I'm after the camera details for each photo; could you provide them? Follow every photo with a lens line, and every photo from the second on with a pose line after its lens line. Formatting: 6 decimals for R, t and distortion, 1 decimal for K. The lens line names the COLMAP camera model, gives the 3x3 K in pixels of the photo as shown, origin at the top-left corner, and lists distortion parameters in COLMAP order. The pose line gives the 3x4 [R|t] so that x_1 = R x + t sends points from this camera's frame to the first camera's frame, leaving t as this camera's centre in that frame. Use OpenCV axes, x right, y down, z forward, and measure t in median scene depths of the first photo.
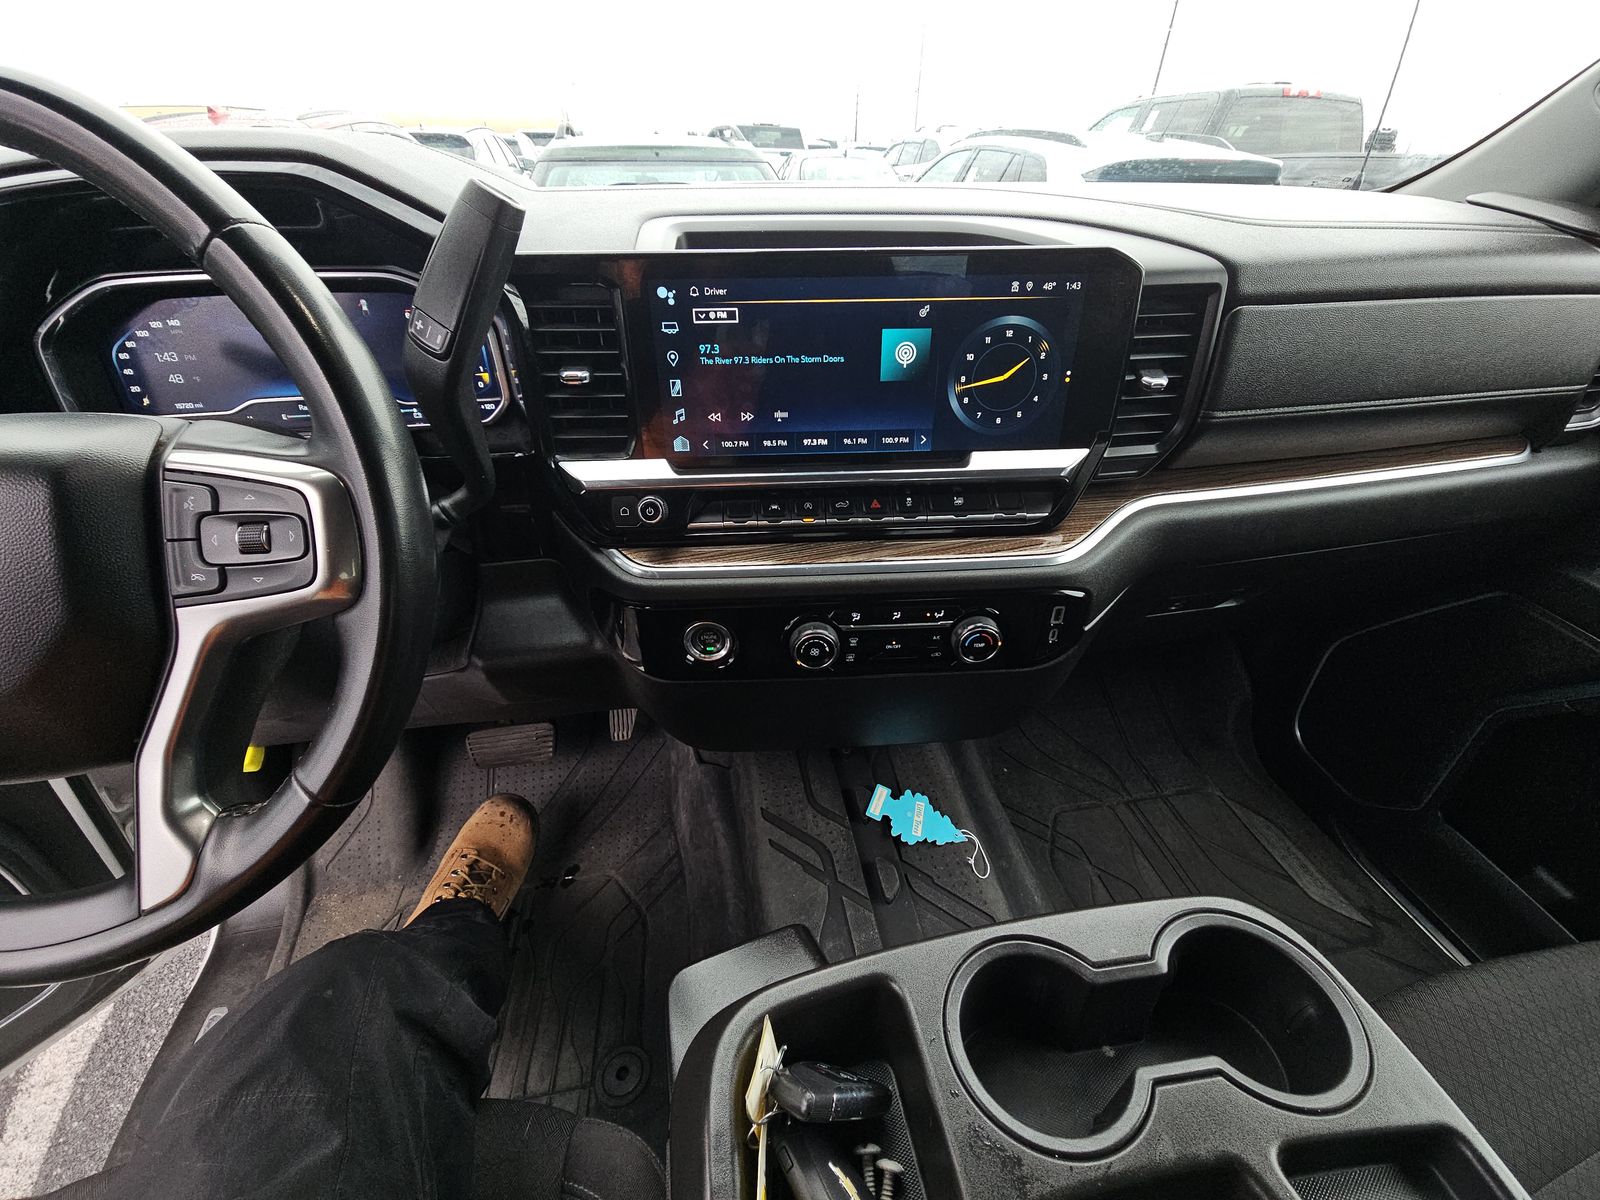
lens RADIAL K [[643.1, 0, 807.3], [0, 643.1, 603.7], [0, 0, 1]] dist [0.007935, -0.004147]
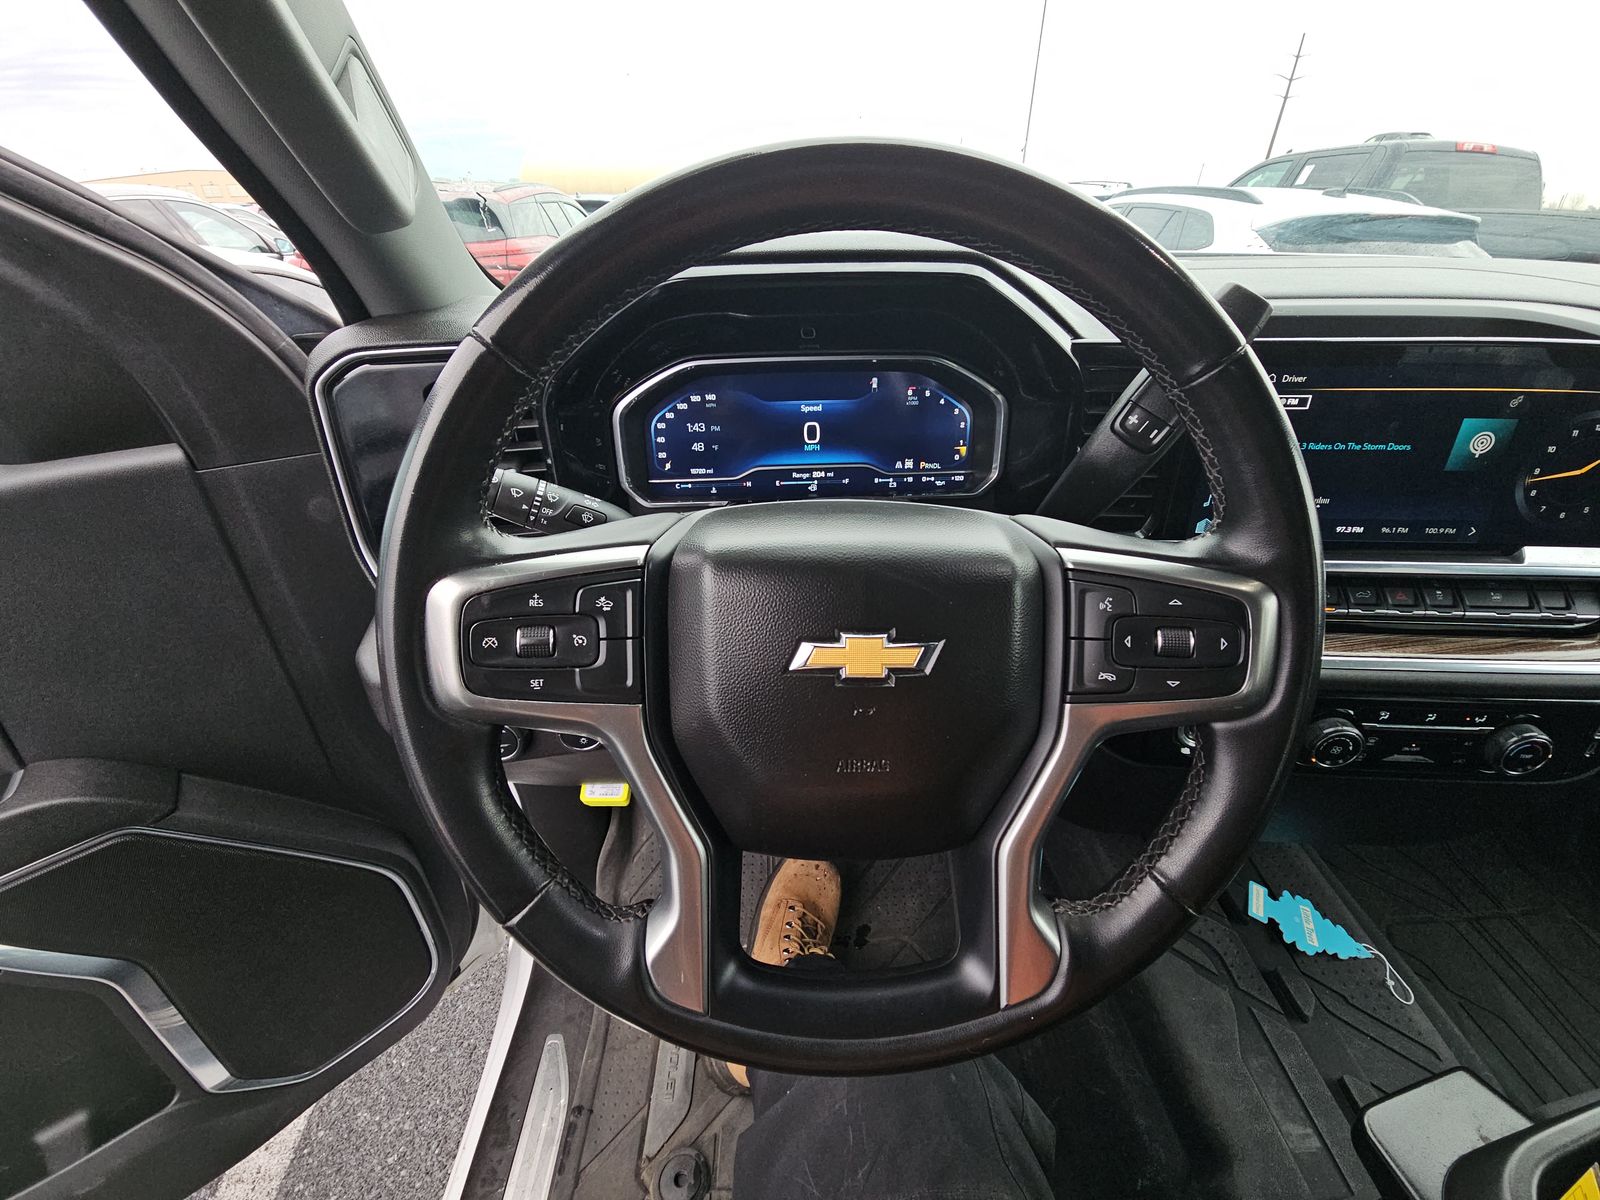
lens RADIAL K [[643.1, 0, 798.8], [0, 643.1, 601.2], [0, 0, 1]] dist [0.007935, -0.004147]
pose [[0.991725, 0.055184, -0.115917, -0.657556], [-0.062627, 0.996135, -0.061581, -0.033431], [0.112071, 0.068331, 0.991348, -0.033912]]
